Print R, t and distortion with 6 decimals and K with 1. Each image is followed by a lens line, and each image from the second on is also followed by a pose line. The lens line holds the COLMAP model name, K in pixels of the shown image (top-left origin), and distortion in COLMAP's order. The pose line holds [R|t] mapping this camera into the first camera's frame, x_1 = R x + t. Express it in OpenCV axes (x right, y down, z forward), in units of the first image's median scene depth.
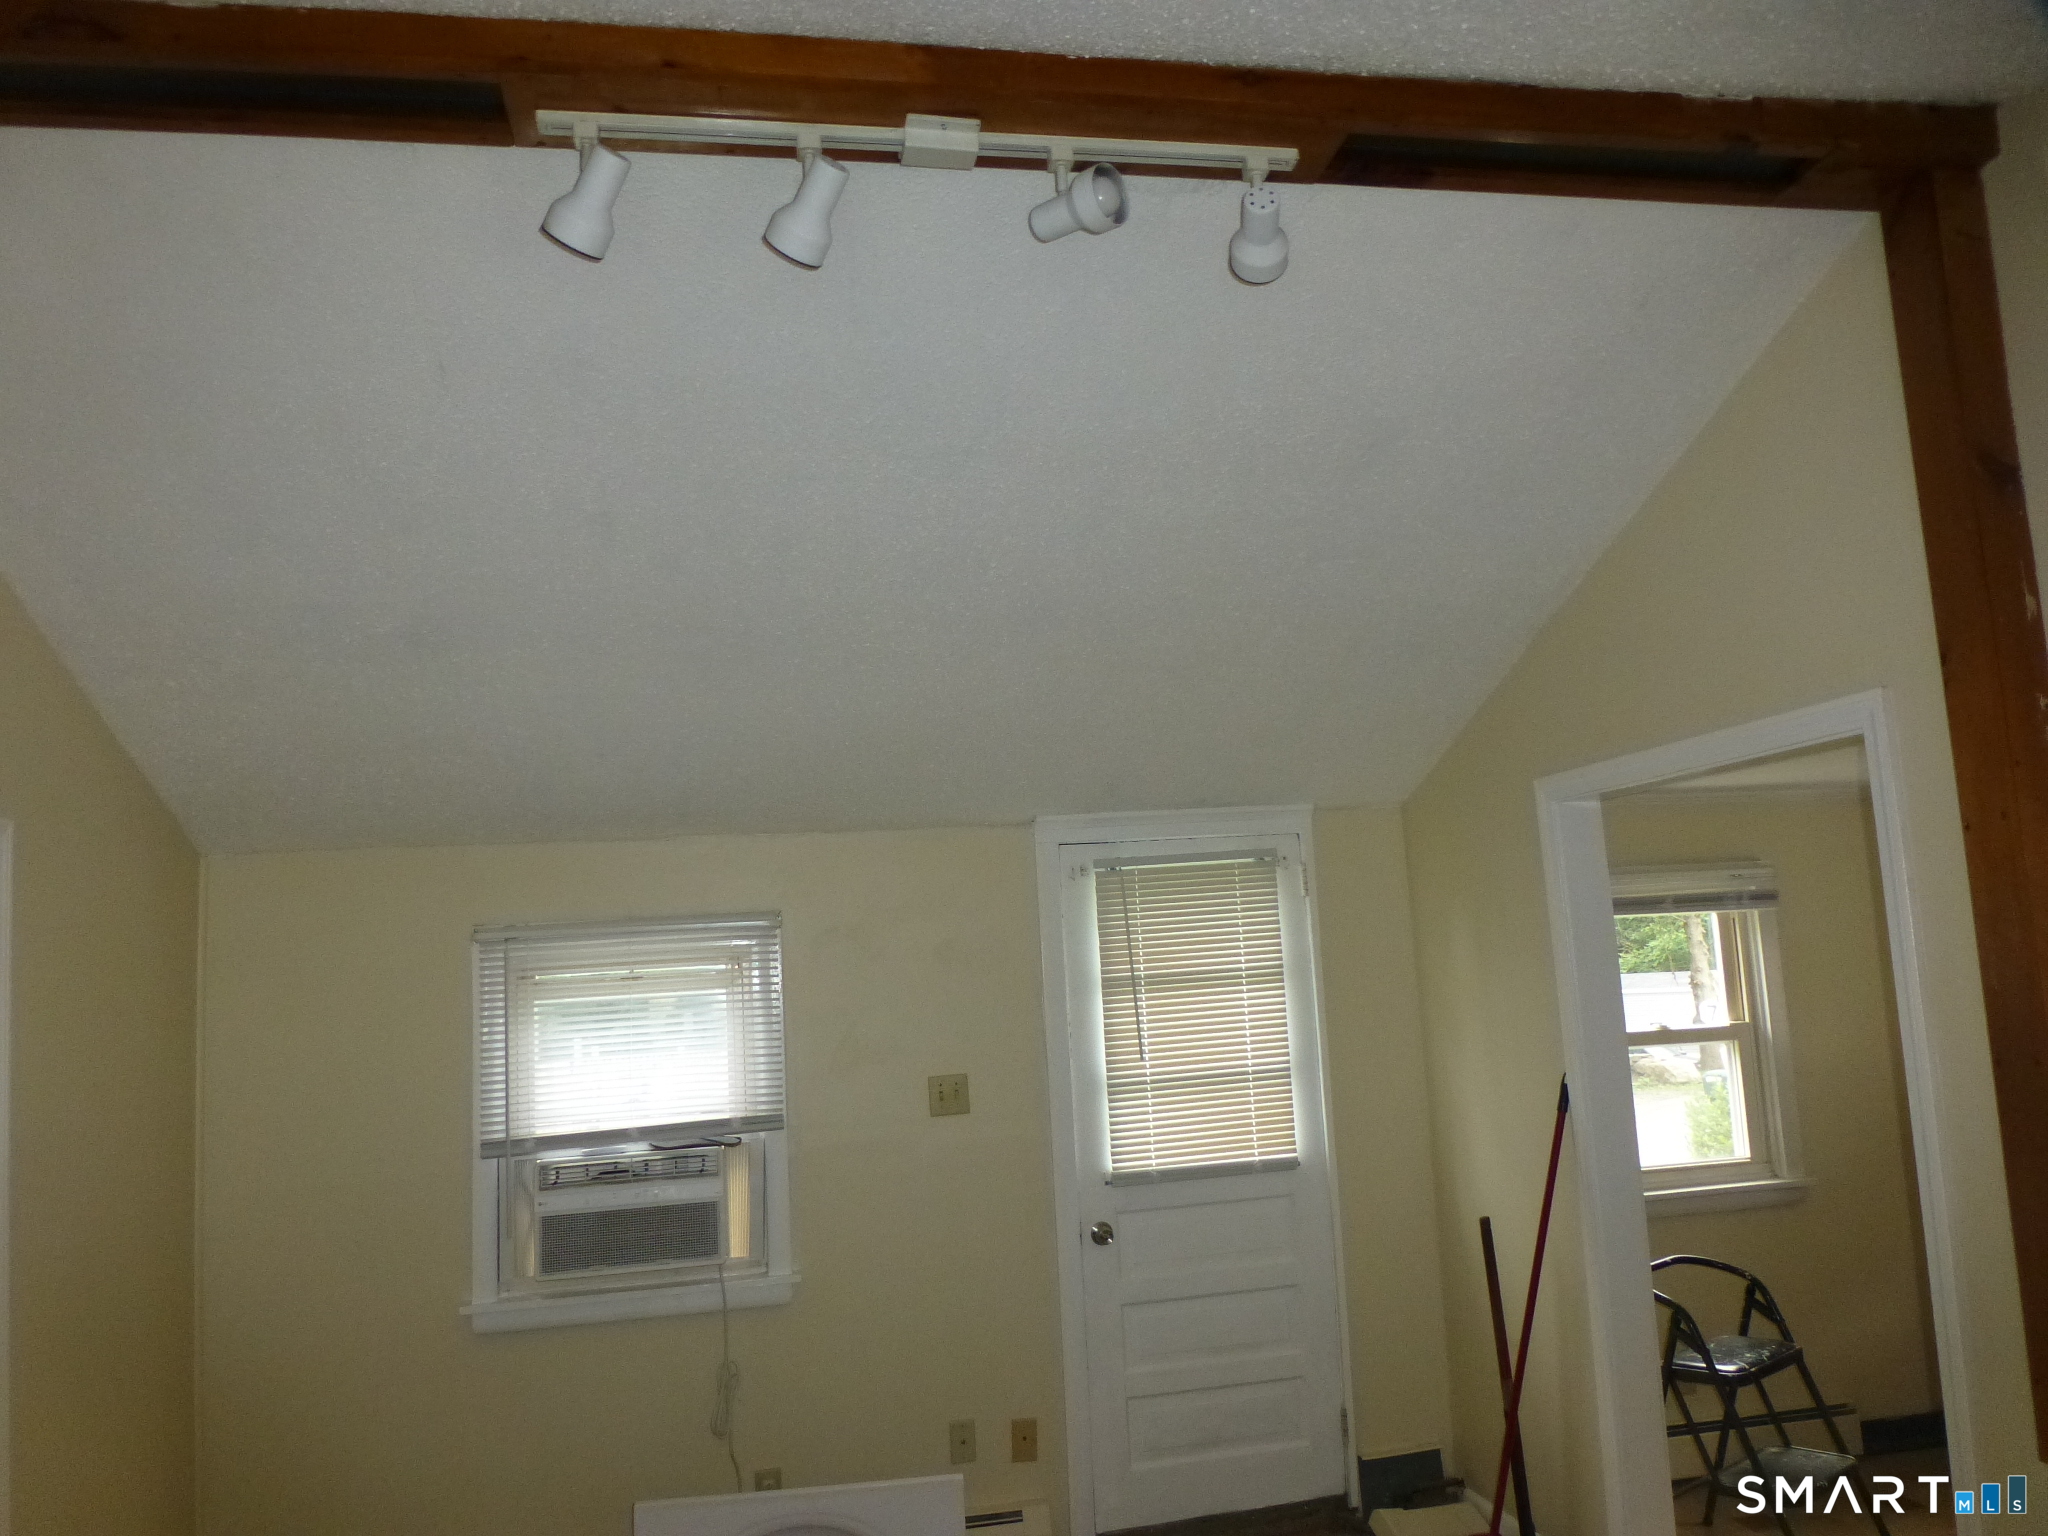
lens RADIAL K [[1446.6, 0, 1057.6], [0, 1446.6, 771.5], [0, 0, 1]] dist [-0.021320, 0.005095]
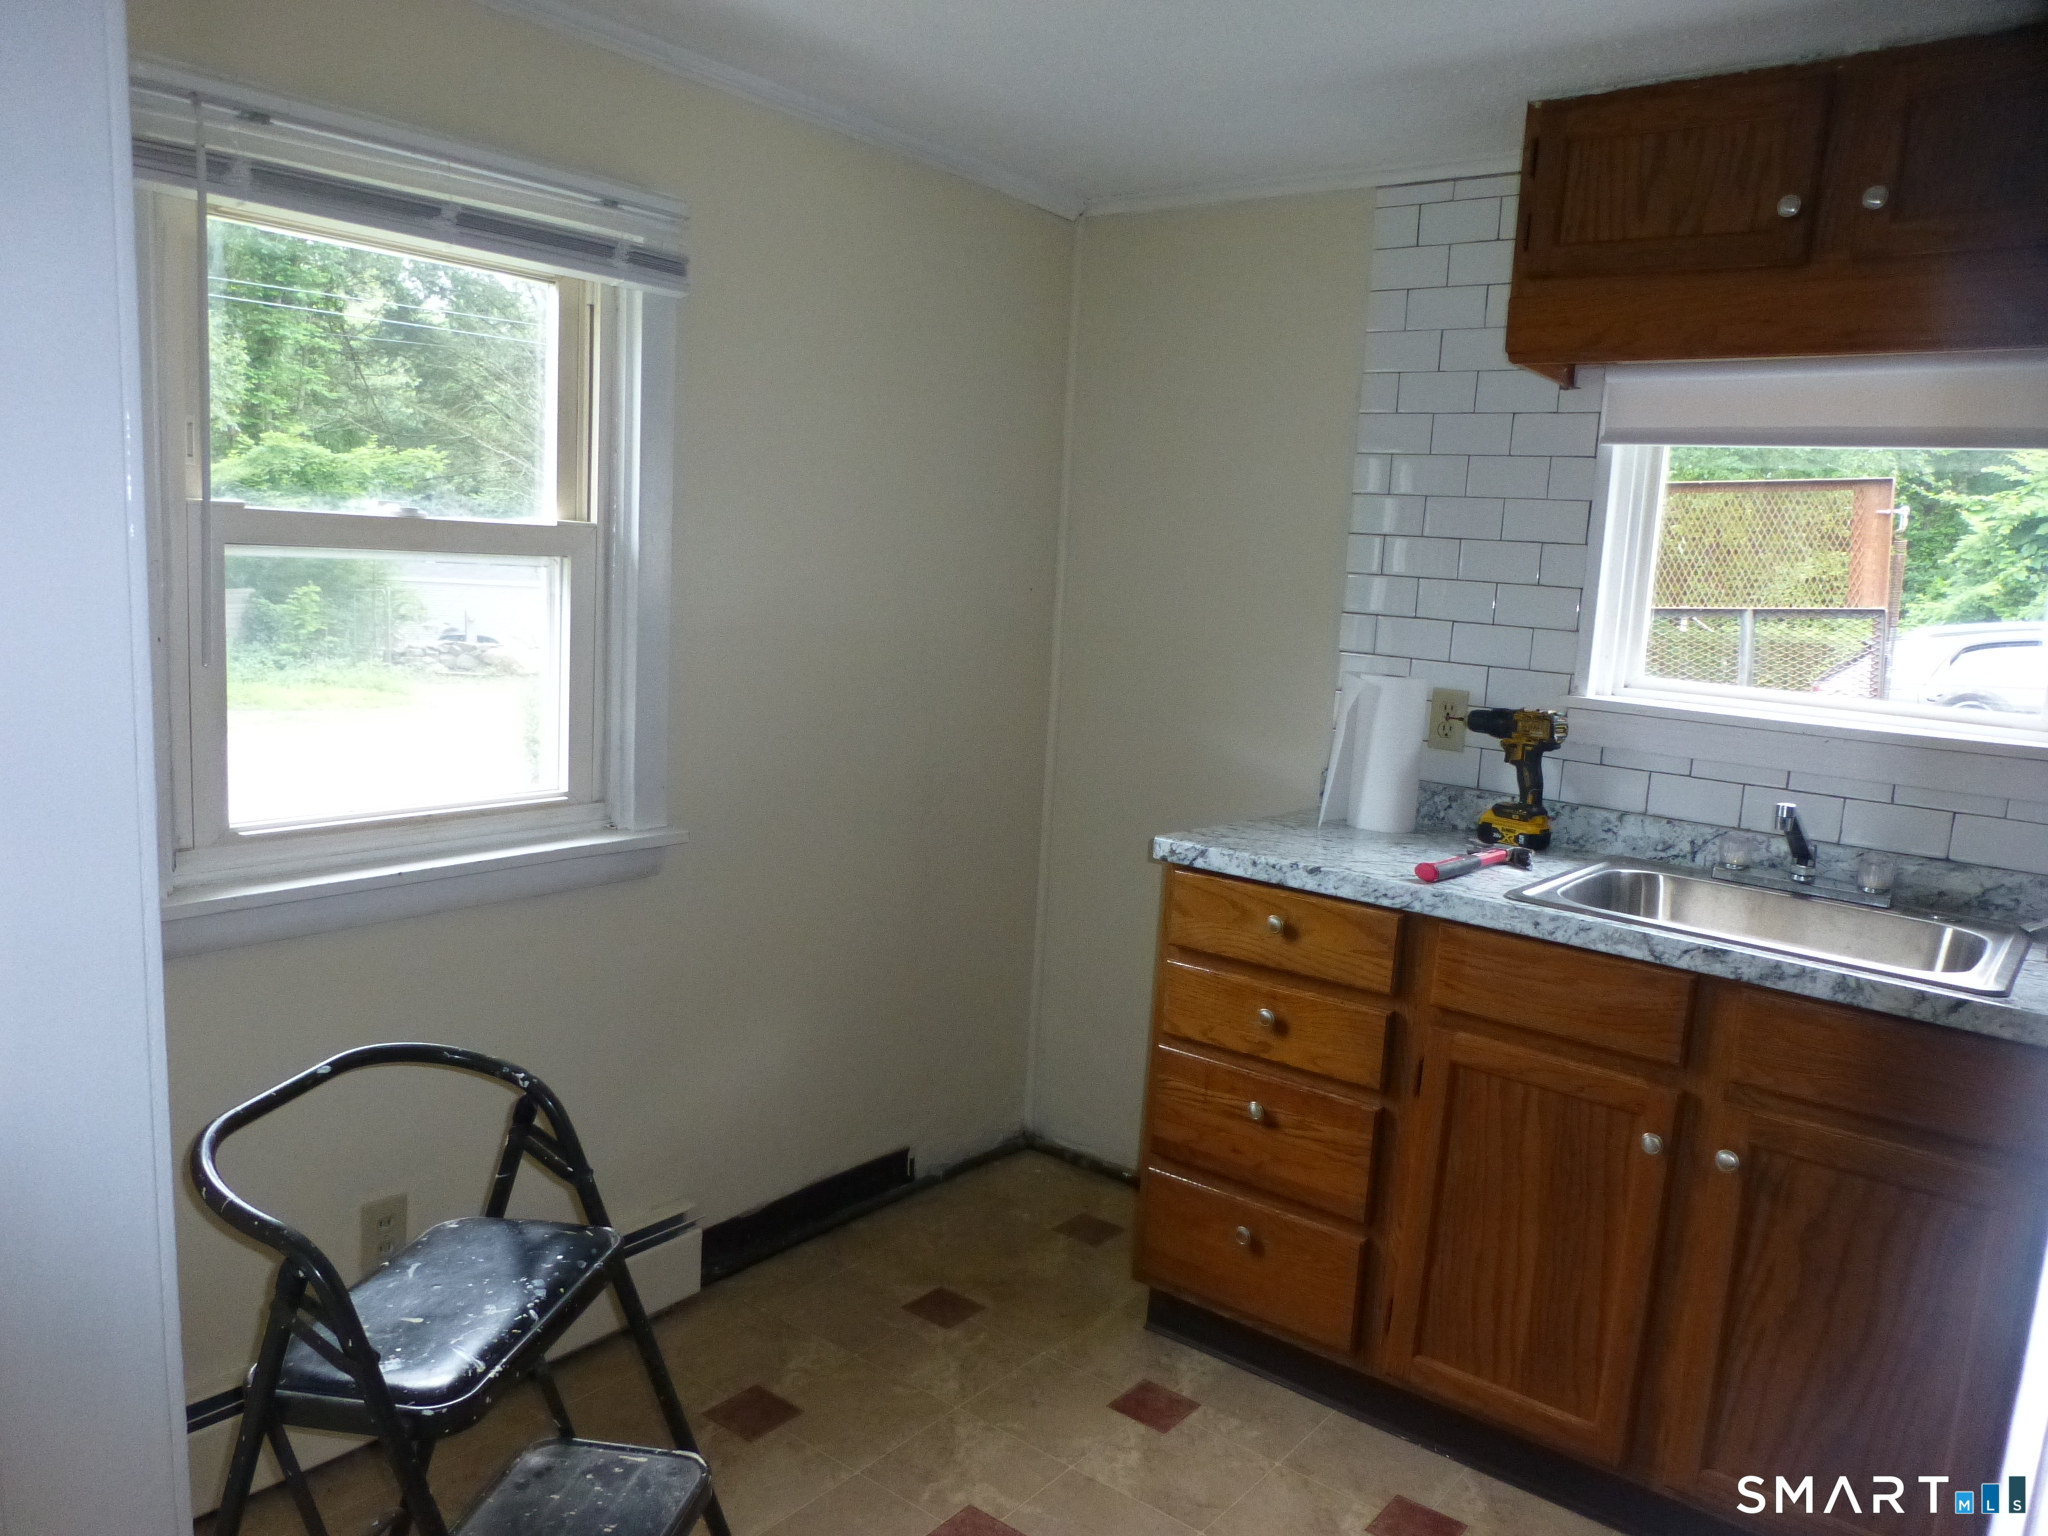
lens RADIAL K [[1481.8, 0, 1024.0], [0, 1481.8, 768.0], [0, 0, 1]] dist [-0.016611, -0.003519]
pose [[0.751997, -0.000463, 0.659167, 0.270393], [-0.178857, 0.962341, 0.204720, 0.131358], [-0.634438, -0.271845, 0.723594, 0.546527]]
